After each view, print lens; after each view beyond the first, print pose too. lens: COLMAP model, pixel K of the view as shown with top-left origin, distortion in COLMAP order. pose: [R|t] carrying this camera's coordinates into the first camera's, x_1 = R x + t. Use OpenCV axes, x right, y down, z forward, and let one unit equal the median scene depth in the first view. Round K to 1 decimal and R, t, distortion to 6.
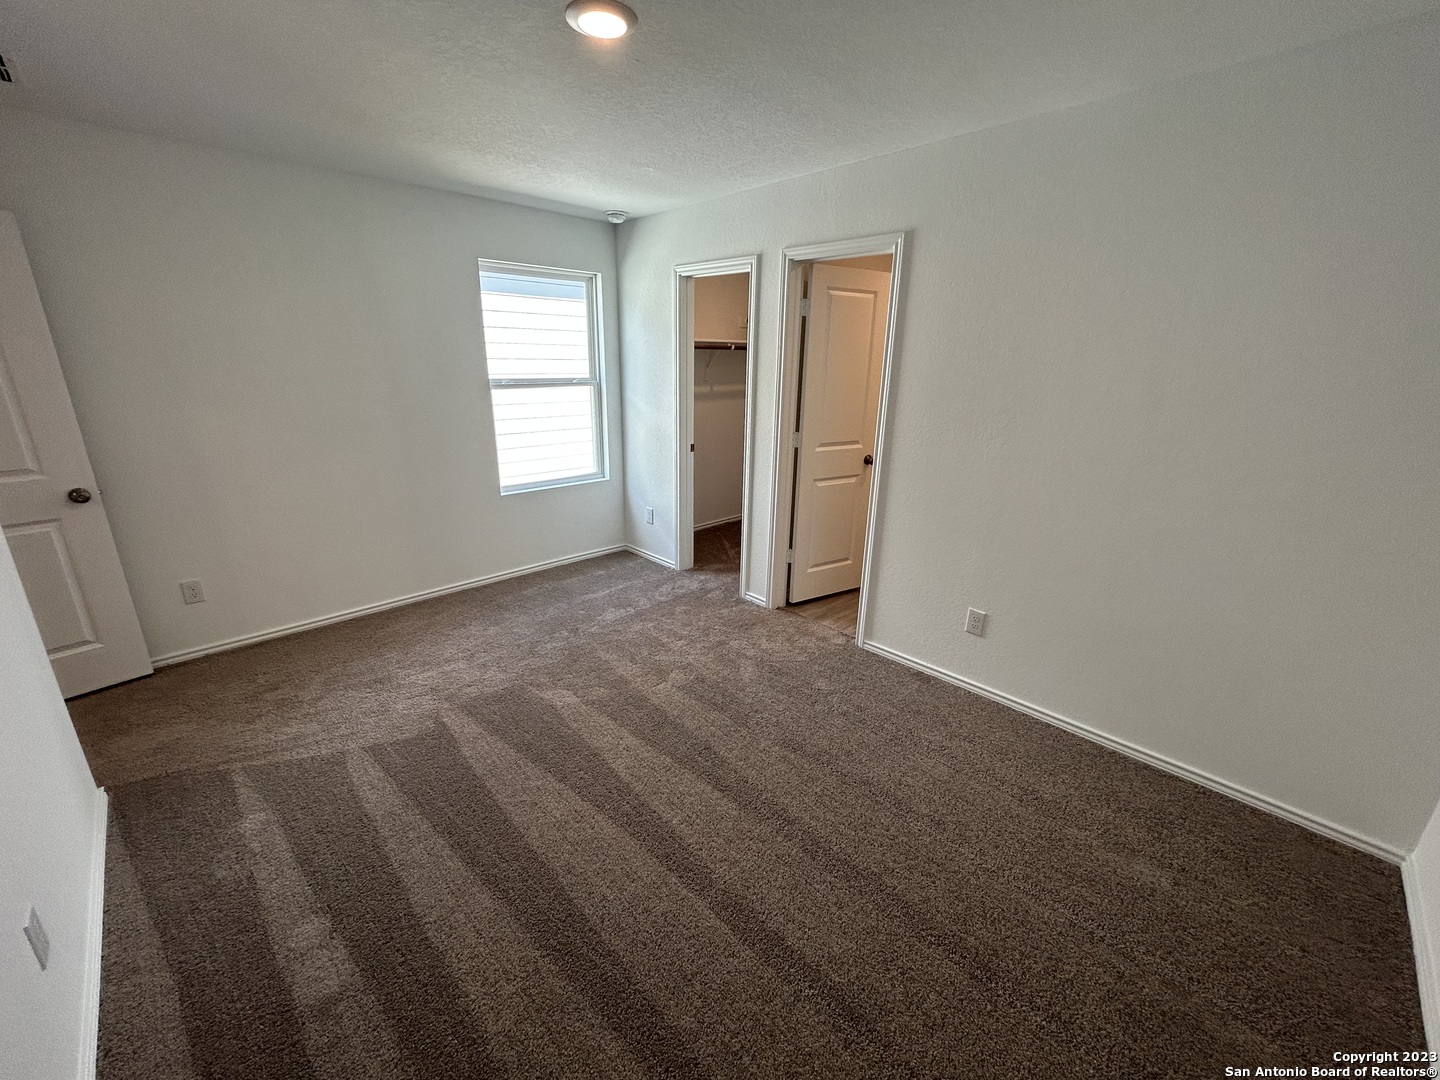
lens RADIAL K [[579.3, 0, 718.4], [0, 579.3, 536.5], [0, 0, 1]] dist [-0.001275, 0.000574]
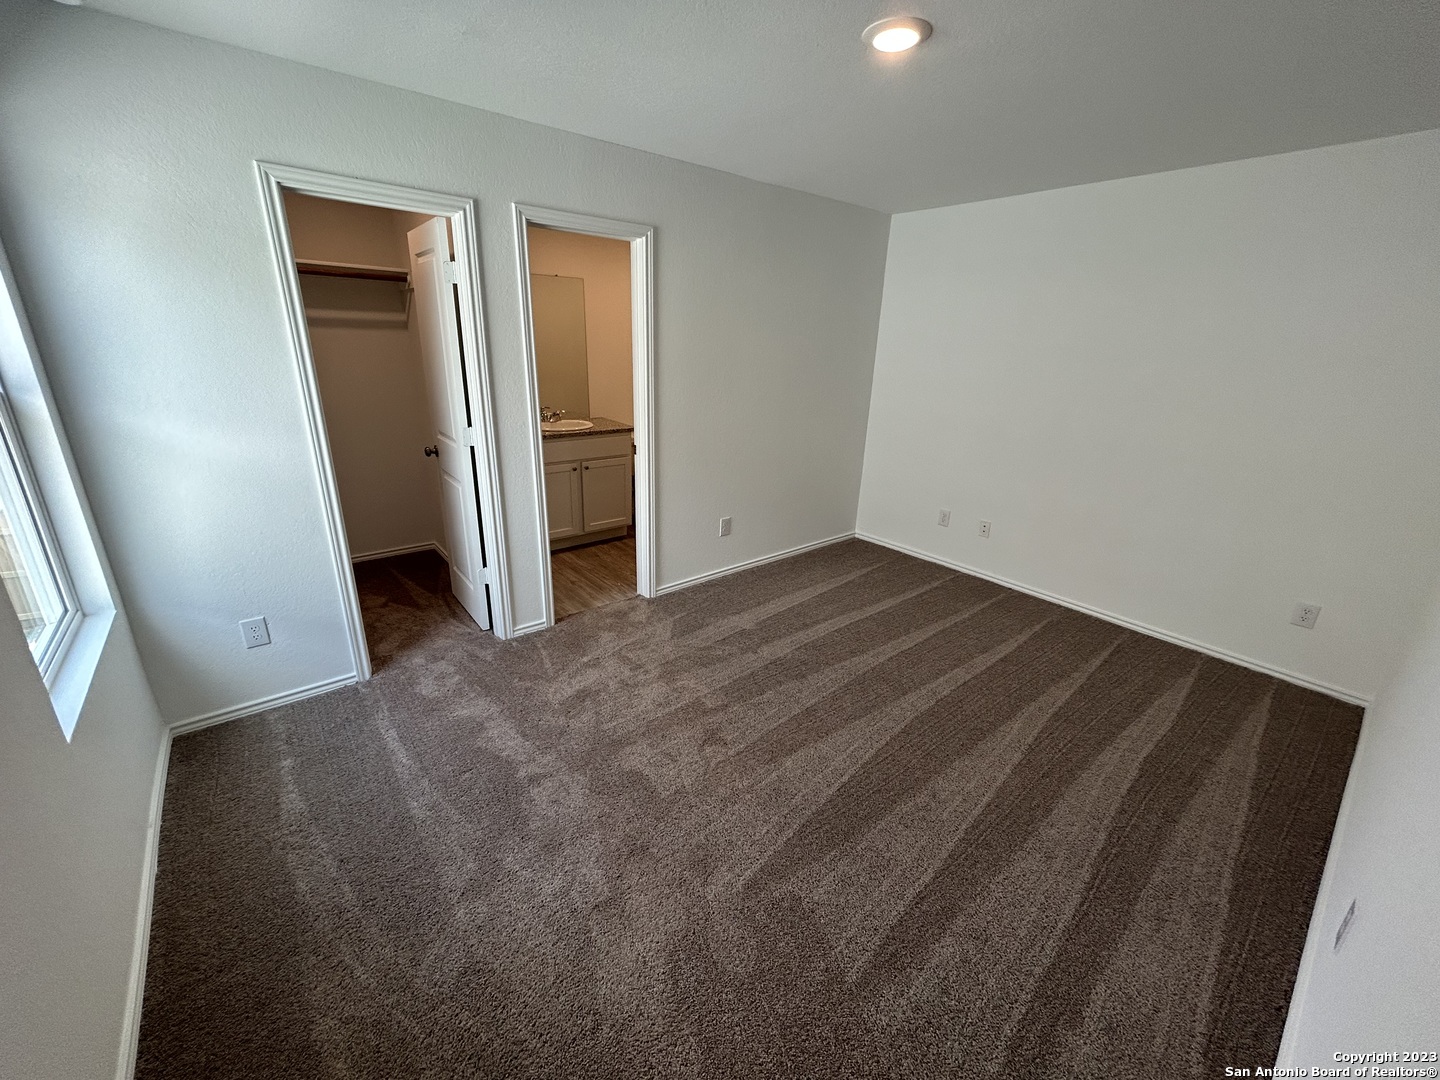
lens RADIAL K [[579.6, 0, 724.6], [0, 579.6, 535.8], [0, 0, 1]] dist [-0.003438, -0.000179]
pose [[0.088781, -0.336077, 0.937641, -0.692288], [0.273092, 0.913498, 0.301566, -0.201293], [-0.957882, 0.229289, 0.172881, 0.593242]]
